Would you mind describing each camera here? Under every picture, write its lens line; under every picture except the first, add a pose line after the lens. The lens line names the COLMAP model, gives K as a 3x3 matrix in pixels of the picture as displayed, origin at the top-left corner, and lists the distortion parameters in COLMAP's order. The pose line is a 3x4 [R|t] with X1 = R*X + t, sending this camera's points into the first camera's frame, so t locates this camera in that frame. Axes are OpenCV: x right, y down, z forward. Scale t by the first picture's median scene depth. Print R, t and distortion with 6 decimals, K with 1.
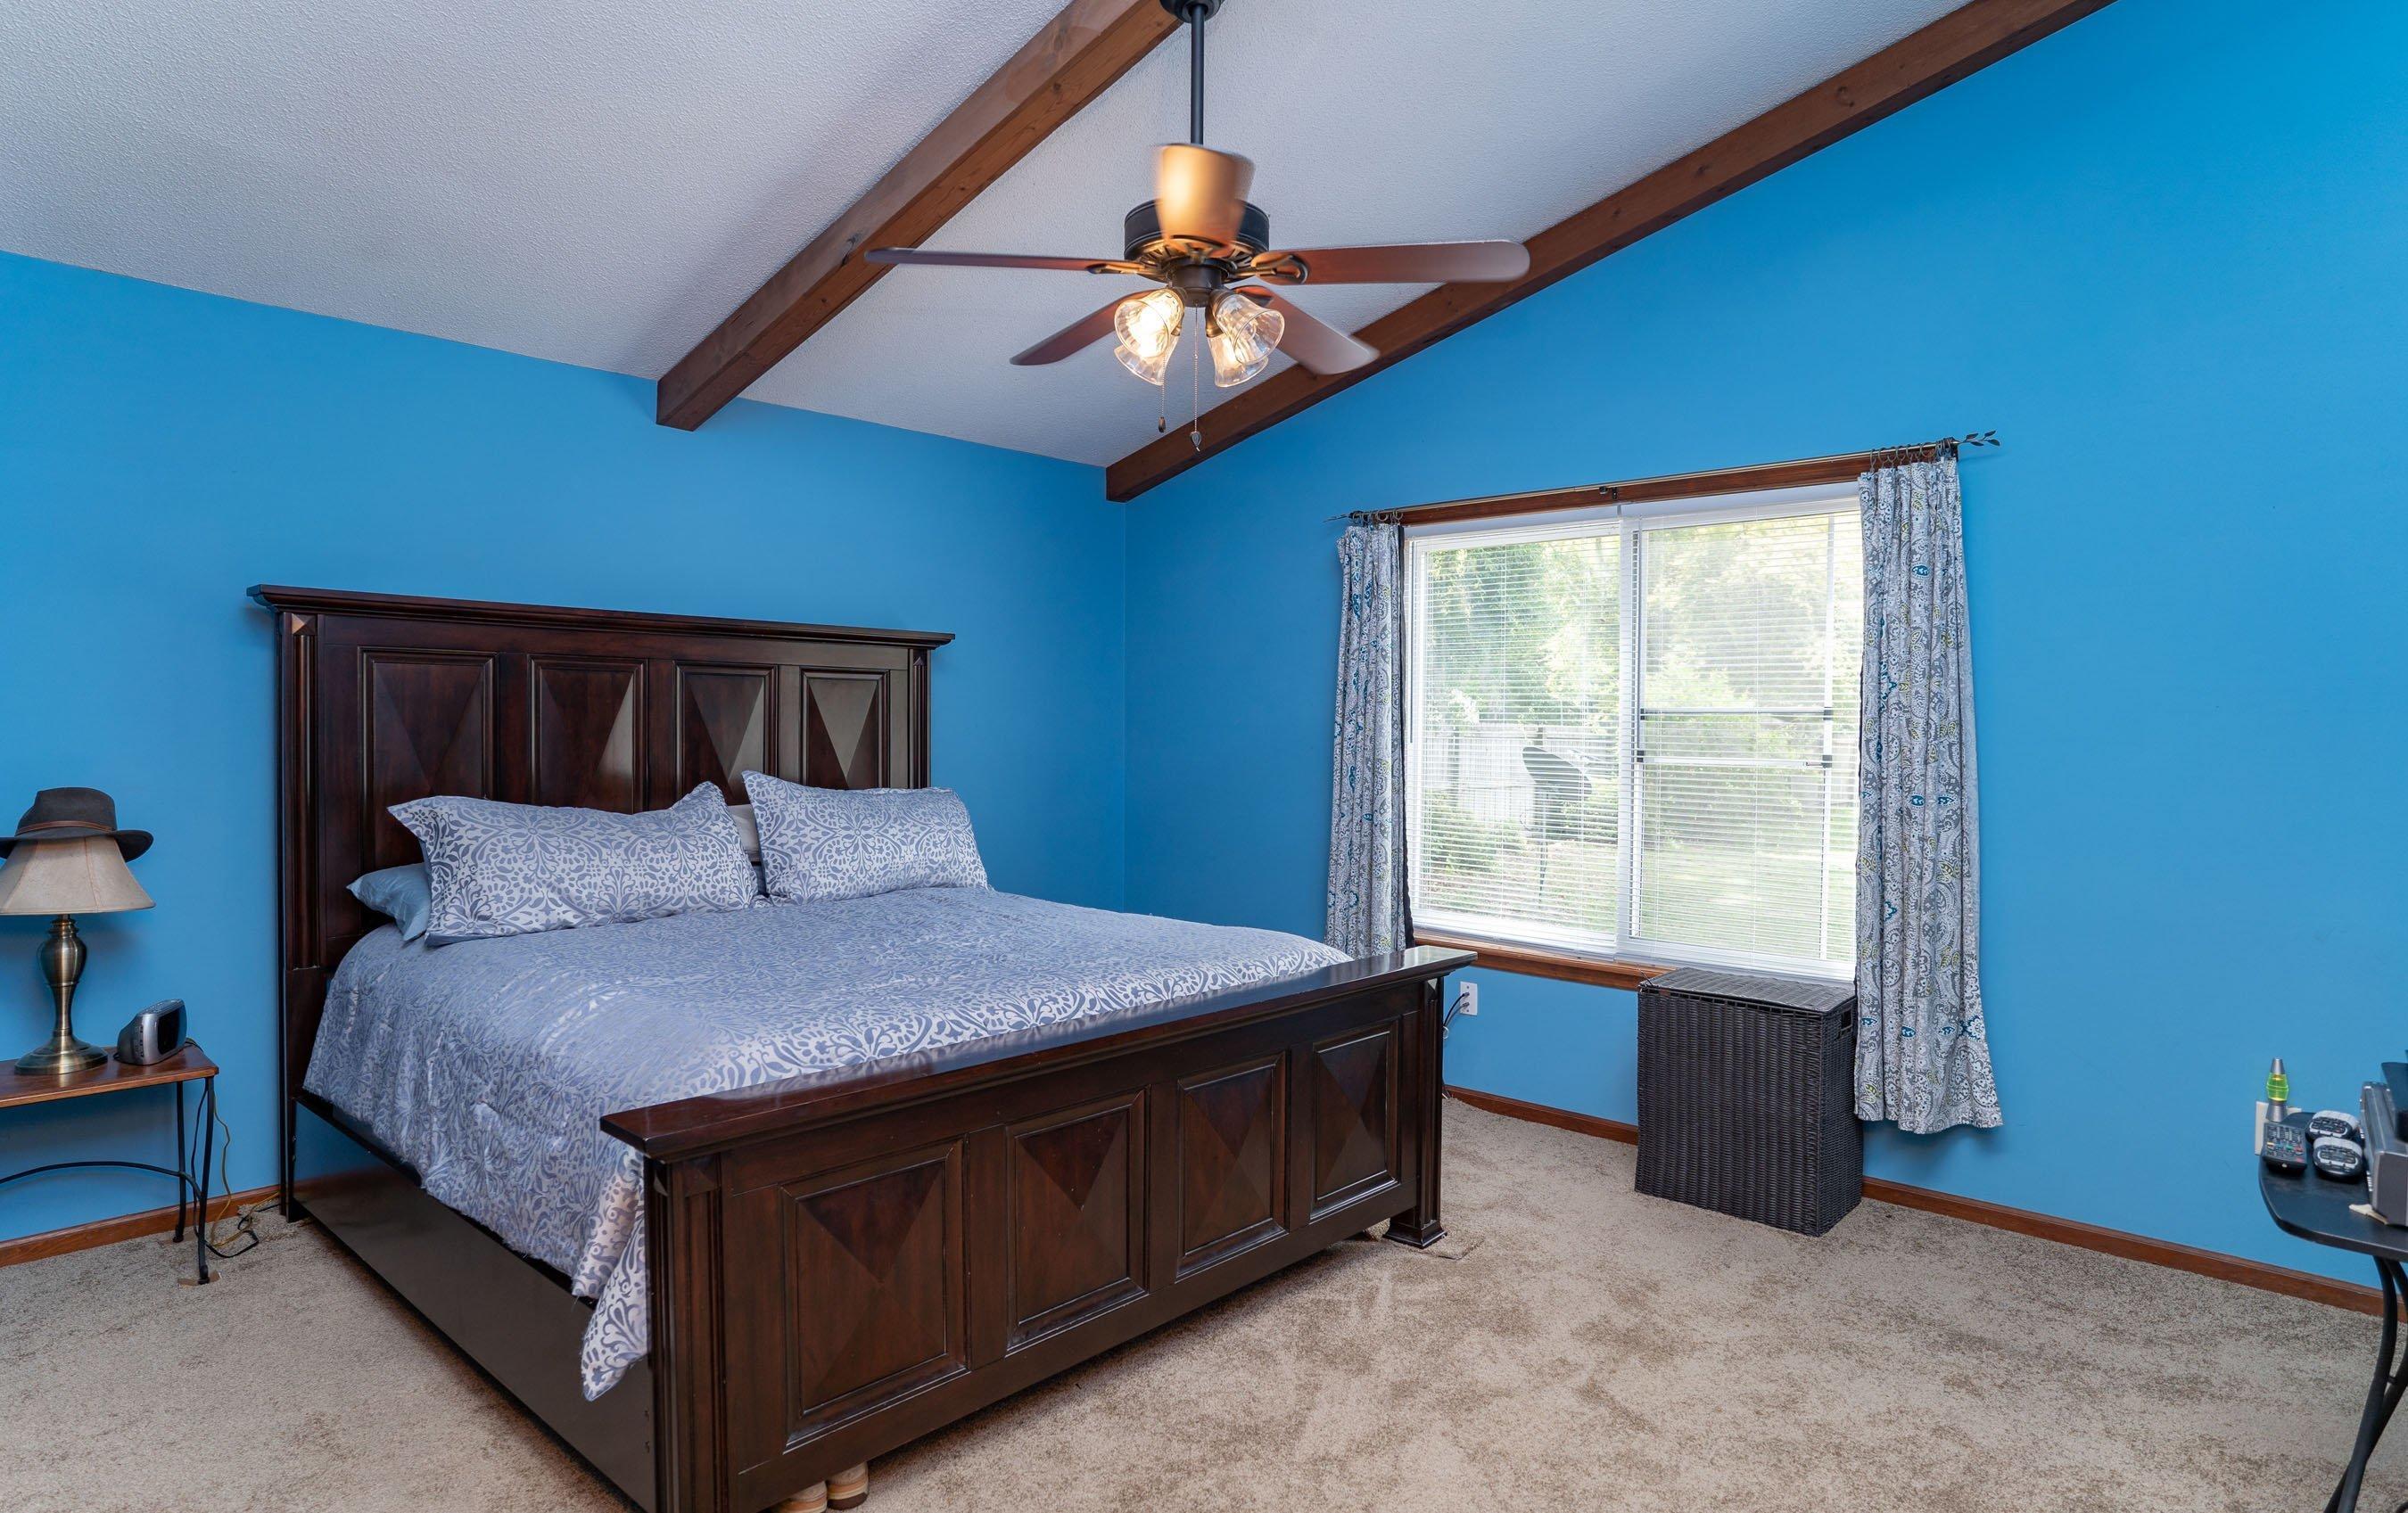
lens RADIAL K [[1372.2, 0, 1204.0], [0, 1372.2, 756.5], [0, 0, 1]] dist [0.000981, 0.000137]
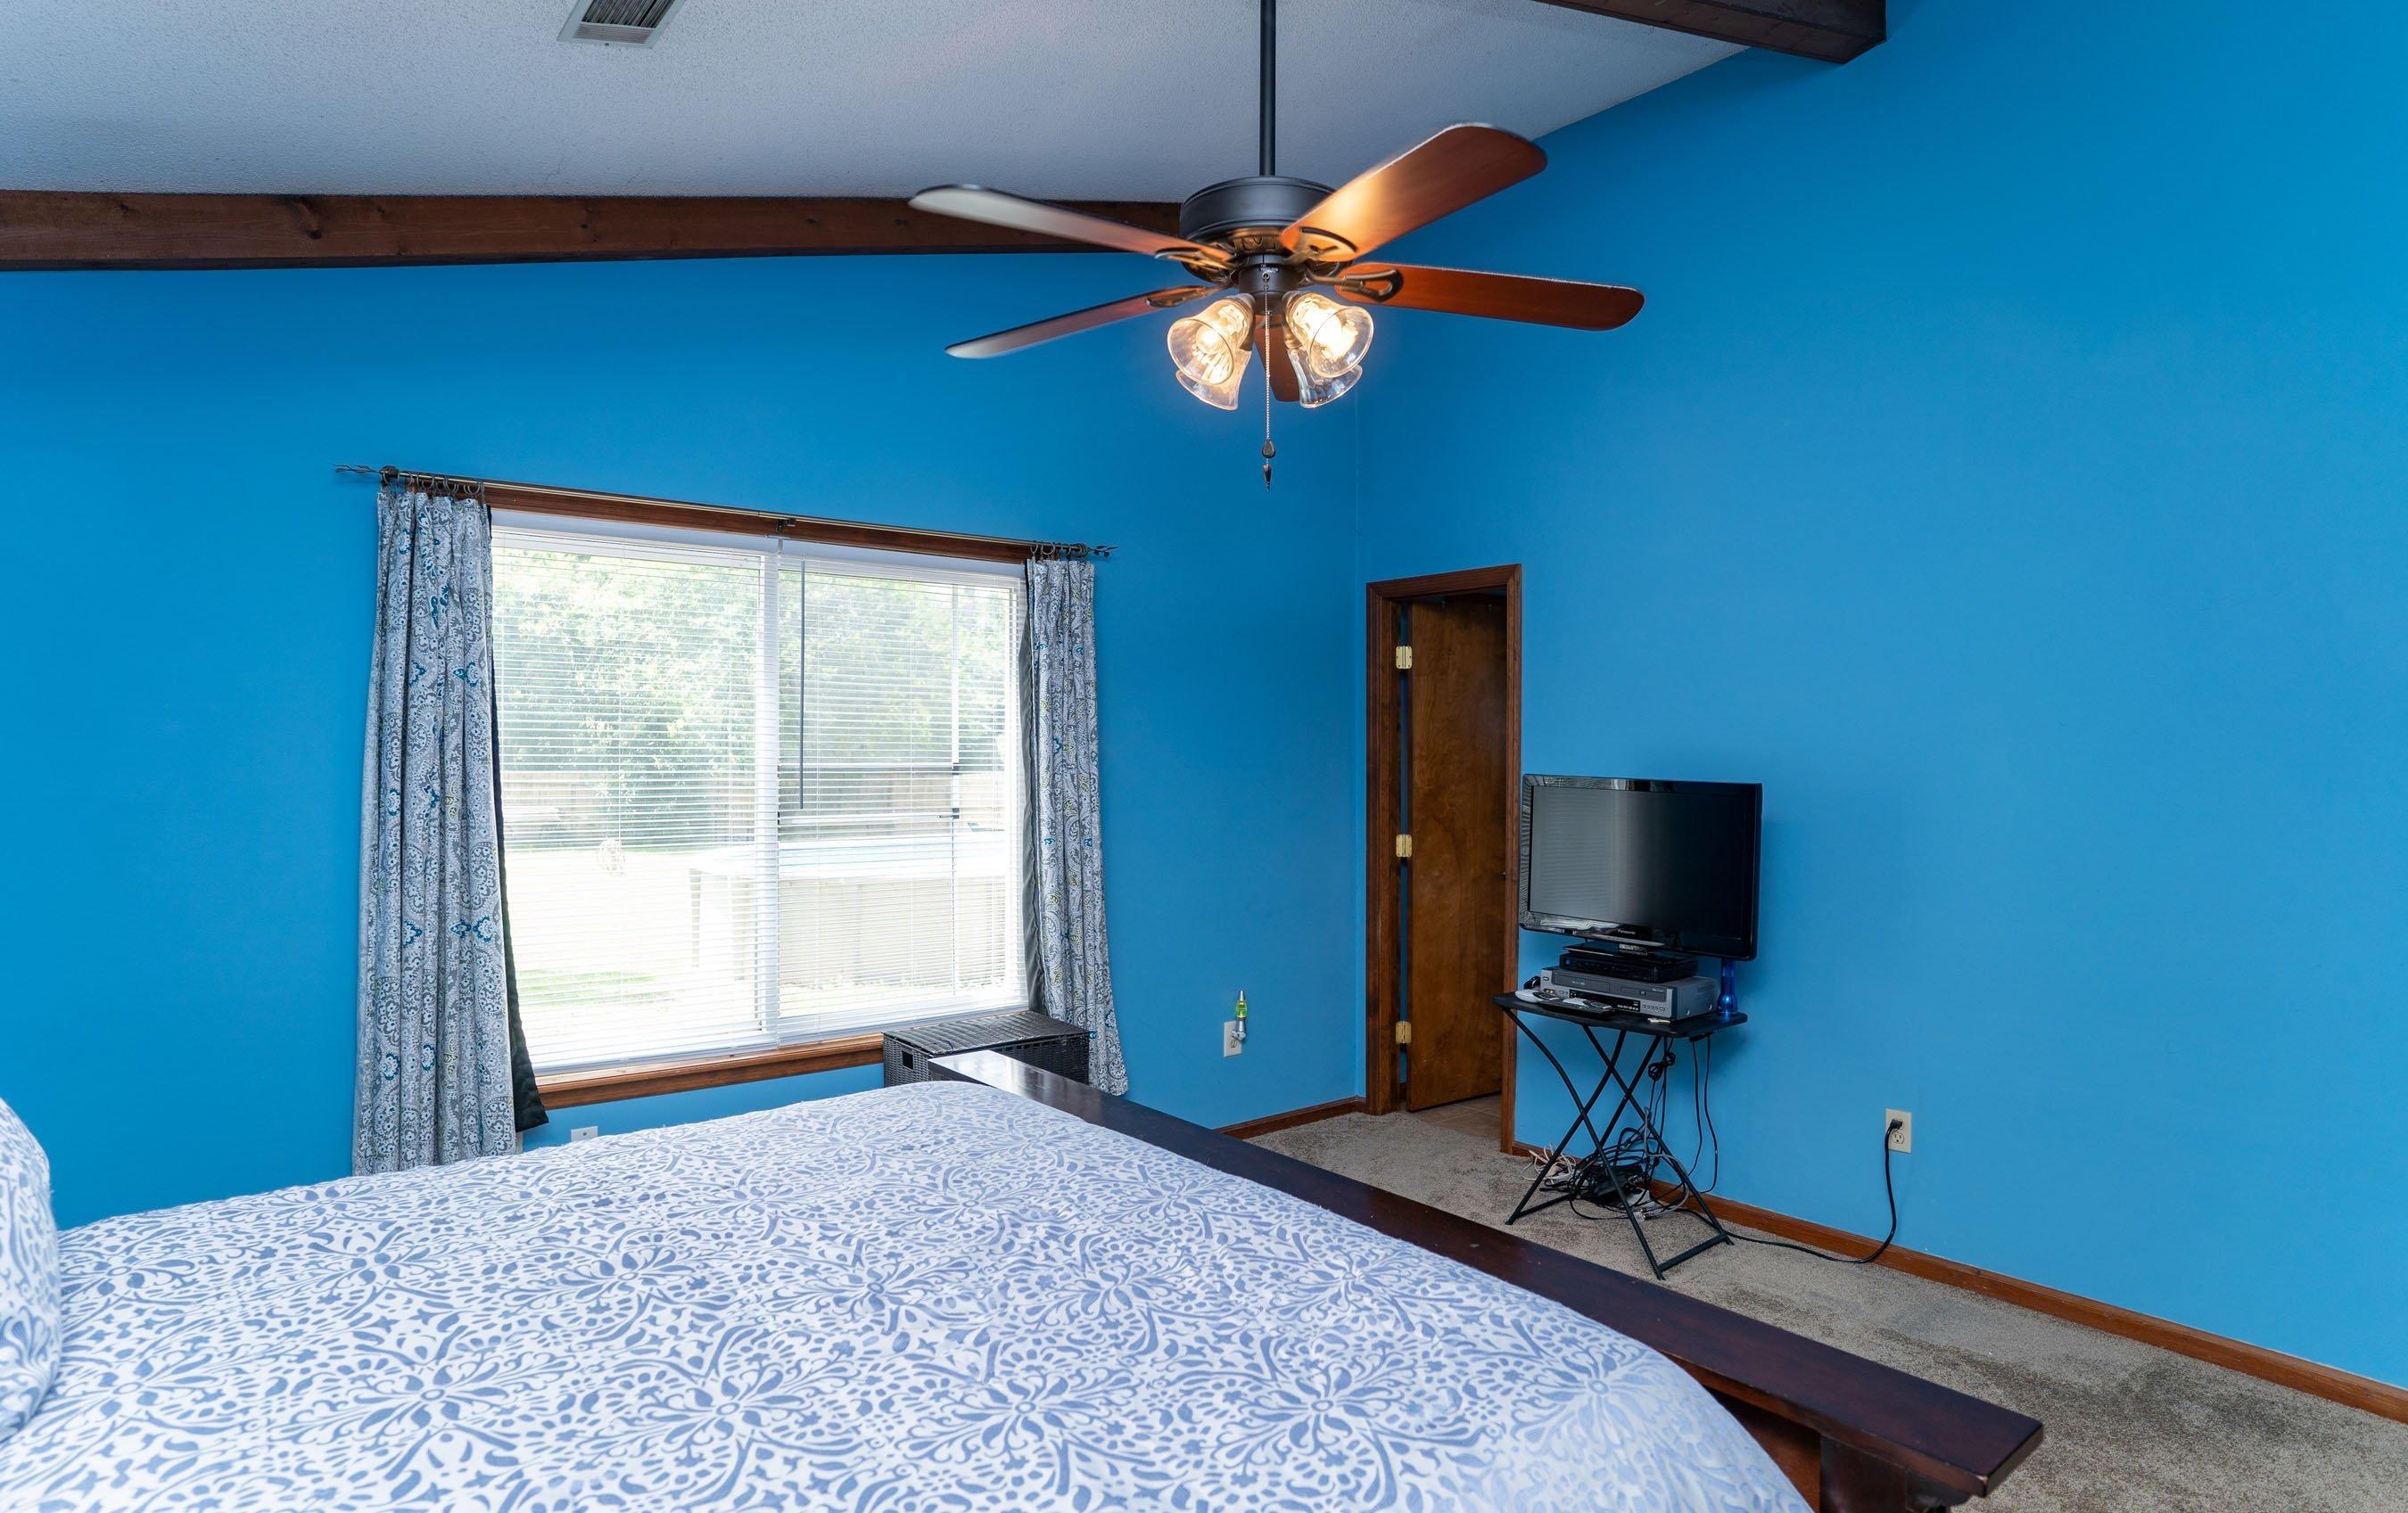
lens RADIAL K [[1372.2, 0, 1204.0], [0, 1372.2, 756.5], [0, 0, 1]] dist [0.000981, 0.000137]
pose [[0.139010, -0.017953, 0.990128, -0.592992], [0.018341, 0.999711, 0.015552, -0.054476], [-0.990121, 0.015999, 0.139300, 0.653955]]
